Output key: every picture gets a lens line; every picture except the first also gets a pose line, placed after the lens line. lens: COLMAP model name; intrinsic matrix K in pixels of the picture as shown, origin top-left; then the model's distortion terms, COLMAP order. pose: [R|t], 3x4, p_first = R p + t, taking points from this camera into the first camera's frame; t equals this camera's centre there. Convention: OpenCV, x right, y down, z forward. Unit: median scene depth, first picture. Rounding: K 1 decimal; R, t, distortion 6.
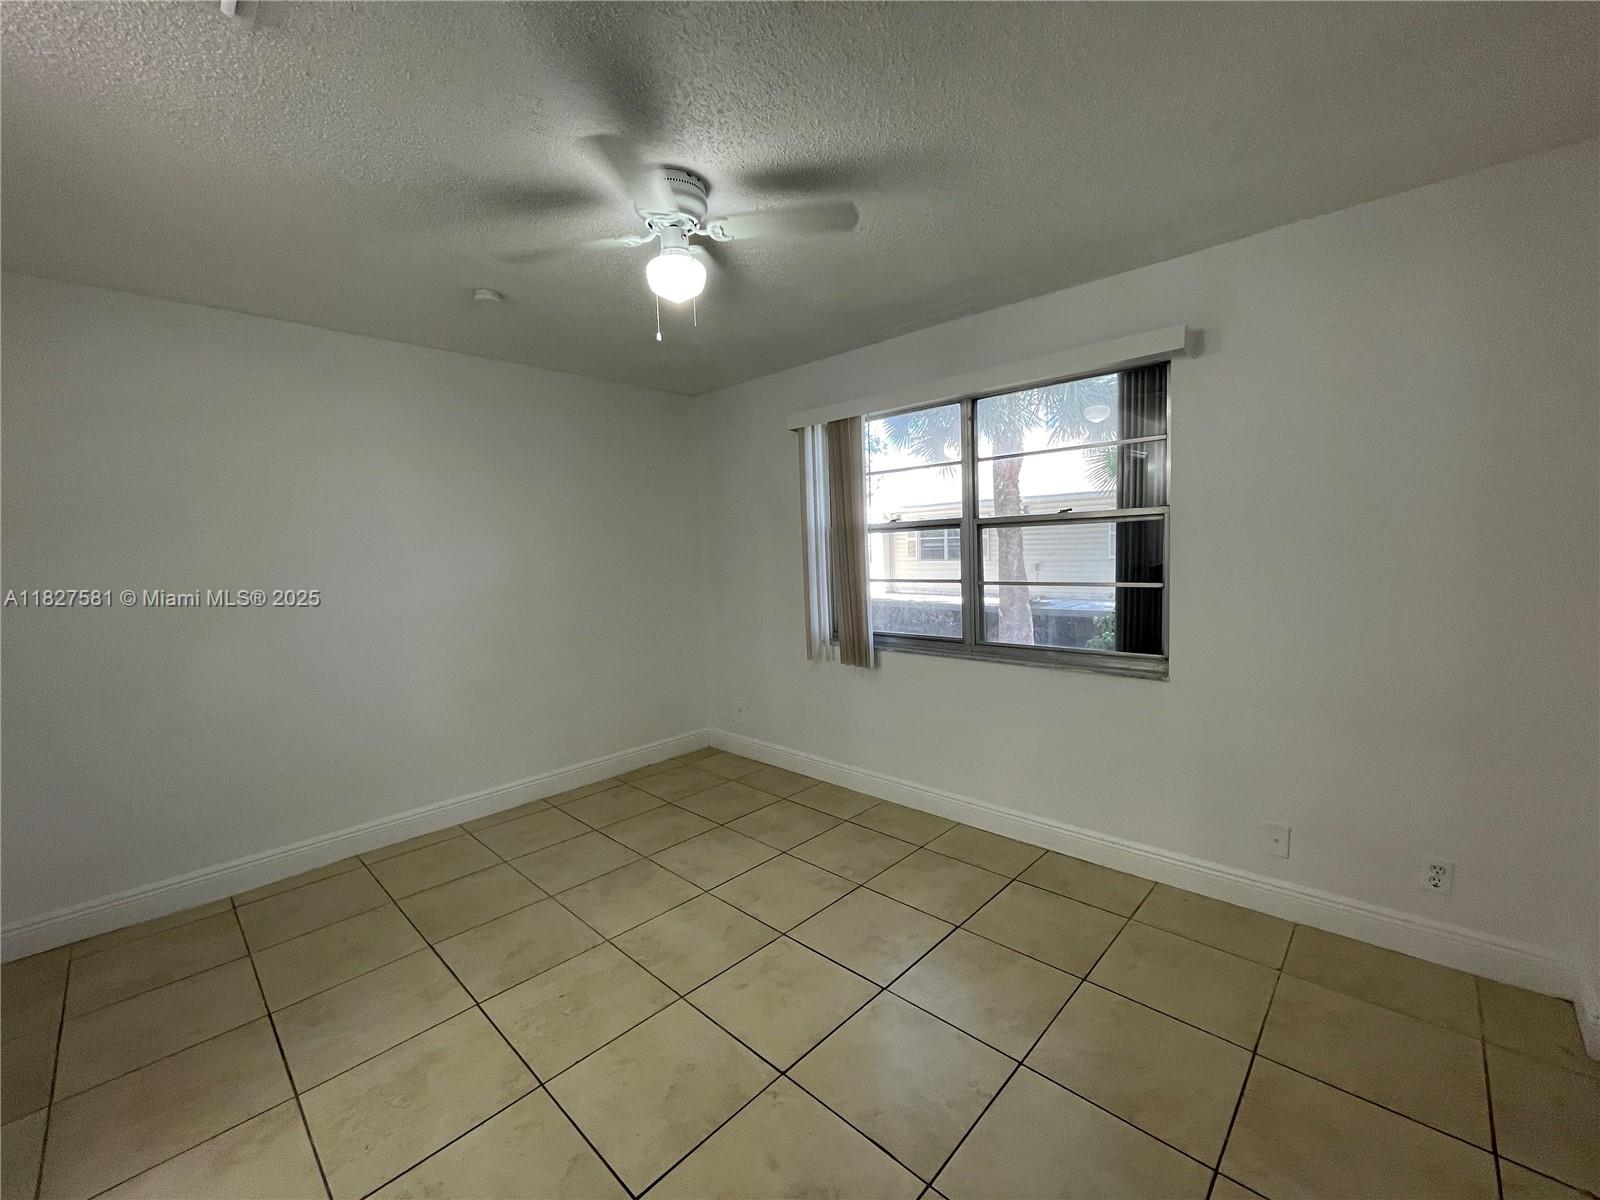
lens RADIAL K [[656.4, 0, 801.5], [0, 656.4, 595.3], [0, 0, 1]] dist [-0.003274, -0.000334]
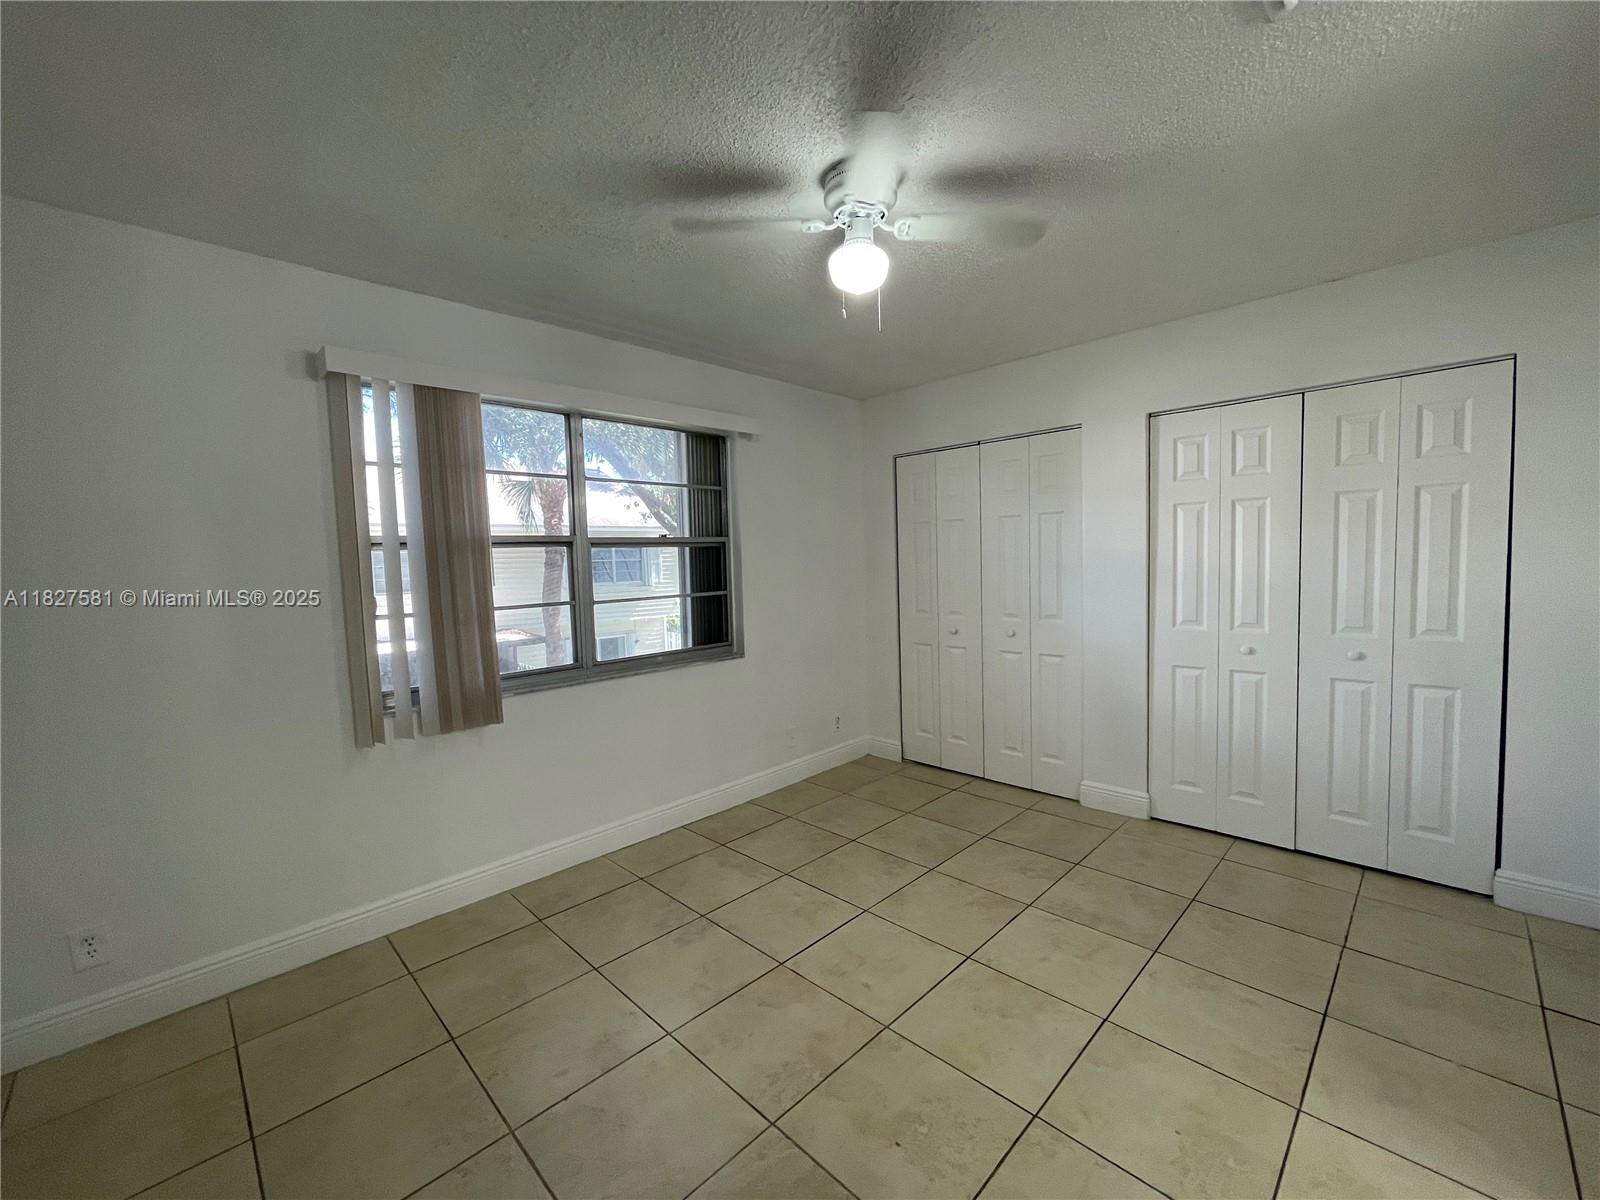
lens RADIAL K [[650.3, 0, 801.6], [0, 650.3, 598.7], [0, 0, 1]] dist [-0.000992, 0.000865]
pose [[0.022565, -0.032948, 0.999202, -0.705303], [0.105398, 0.993965, 0.030395, -0.022906], [-0.994174, 0.104628, 0.025902, 0.667199]]
